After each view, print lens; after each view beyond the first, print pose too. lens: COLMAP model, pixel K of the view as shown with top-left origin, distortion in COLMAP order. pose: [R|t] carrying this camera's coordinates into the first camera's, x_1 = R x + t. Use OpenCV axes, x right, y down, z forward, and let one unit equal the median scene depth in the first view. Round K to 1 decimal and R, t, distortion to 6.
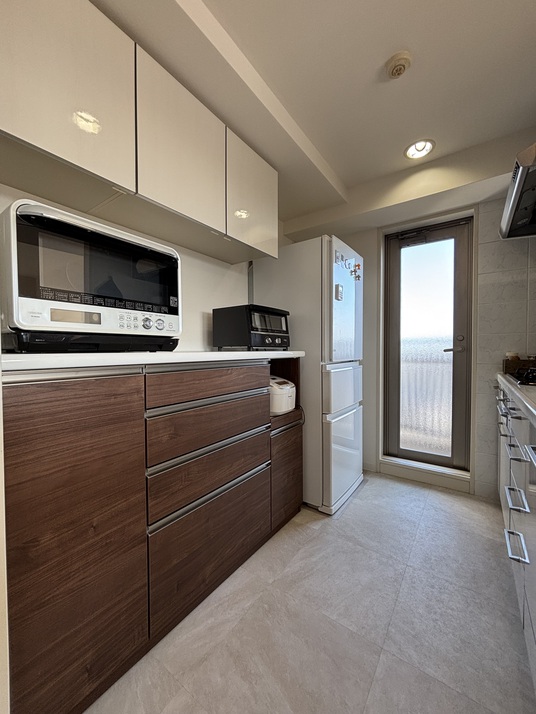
lens RADIAL K [[285.9, 0, 269.2], [0, 285.9, 360.0], [0, 0, 1]] dist [0.001331, -0.001618]
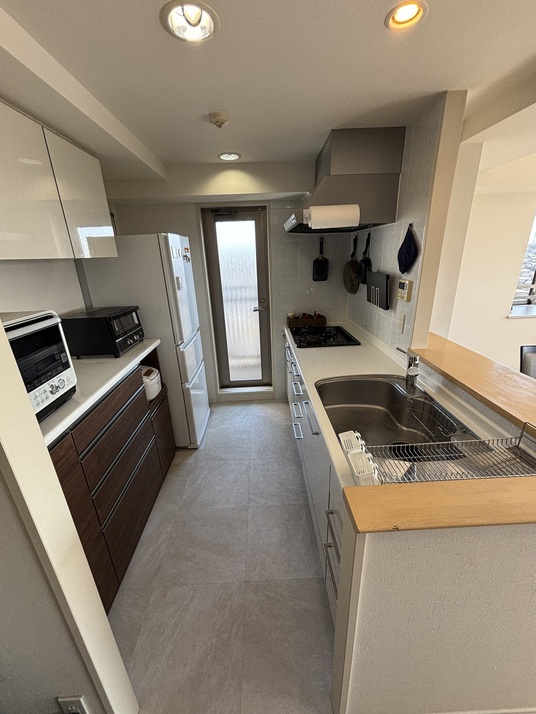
lens RADIAL K [[285.9, 0, 269.7], [0, 285.9, 357.0], [0, 0, 1]] dist [0.001331, -0.001618]
pose [[0.792786, -0.227260, 0.565546, -0.193858], [0.046260, 0.947646, 0.315955, -0.303683], [-0.607741, -0.224323, 0.761794, -0.183494]]
